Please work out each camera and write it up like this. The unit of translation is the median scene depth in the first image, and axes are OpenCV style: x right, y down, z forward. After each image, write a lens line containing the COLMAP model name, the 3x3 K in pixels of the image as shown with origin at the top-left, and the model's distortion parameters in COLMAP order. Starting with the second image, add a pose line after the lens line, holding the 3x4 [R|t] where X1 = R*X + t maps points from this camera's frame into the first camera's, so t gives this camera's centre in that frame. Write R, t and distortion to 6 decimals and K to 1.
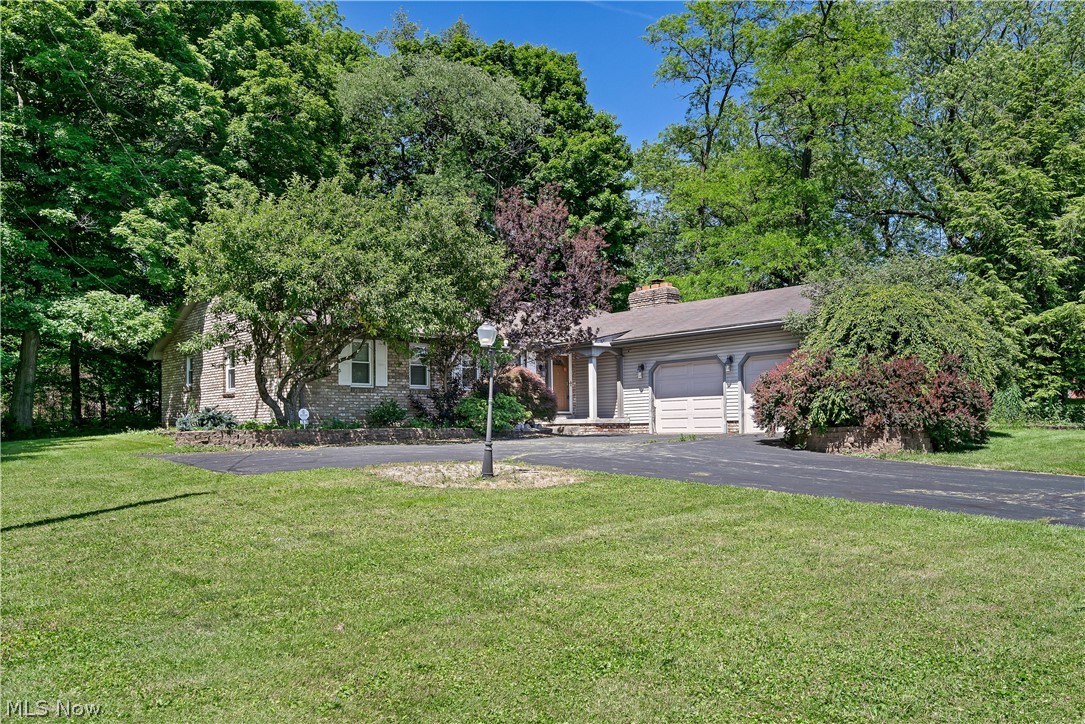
lens RADIAL K [[909.7, 0, 542.0], [0, 909.7, 362.9], [0, 0, 1]] dist [0.050014, 0.001739]
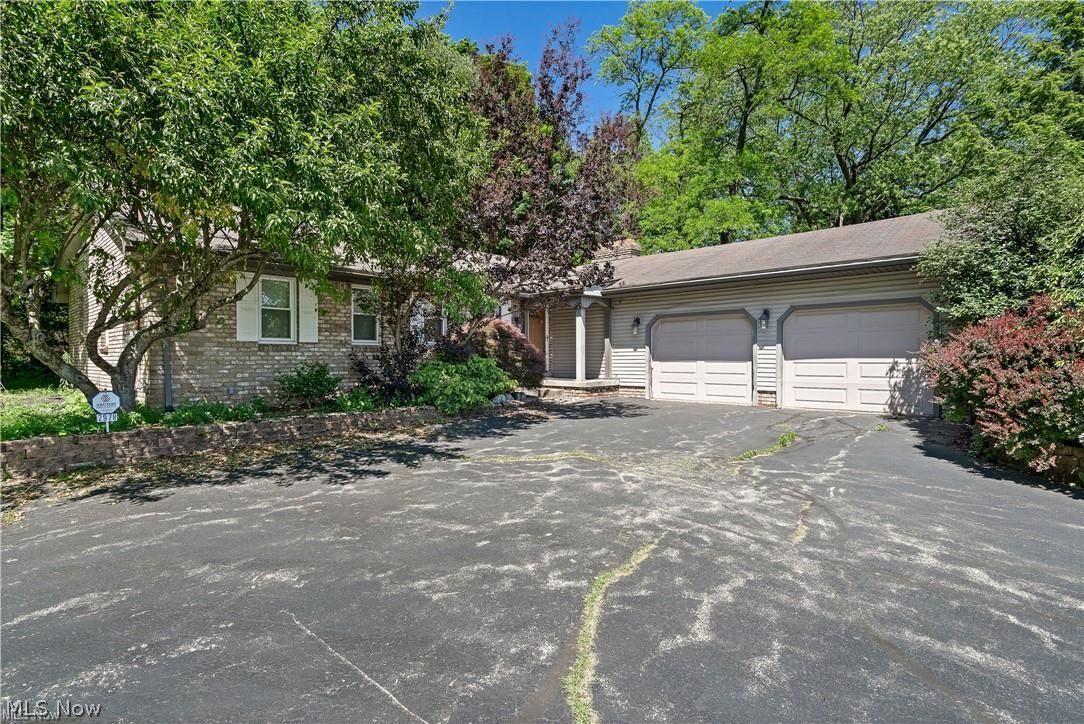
lens RADIAL K [[539.8, 0, 543.0], [0, 539.8, 354.6], [0, 0, 1]] dist [-0.011535, -0.000097]
pose [[0.993936, 0.009915, 0.109513, -0.034428], [-0.017761, 0.997325, 0.070908, 0.001445], [-0.108517, -0.072423, 0.991453, 0.508410]]
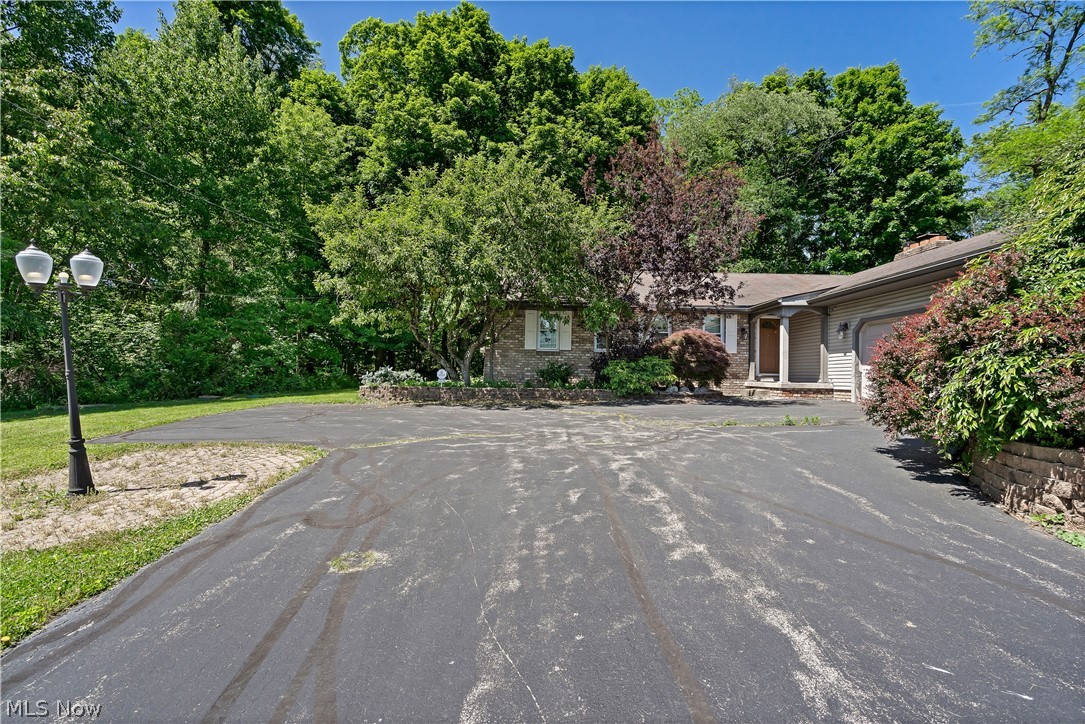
lens RADIAL K [[489.2, 0, 546.1], [0, 489.2, 361.5], [0, 0, 1]] dist [0.001834, -0.000022]
pose [[0.769797, 0.007194, -0.638248, 0.191382], [0.022797, 0.998989, 0.038756, 0.013930], [0.637881, -0.044384, 0.768855, 0.456205]]
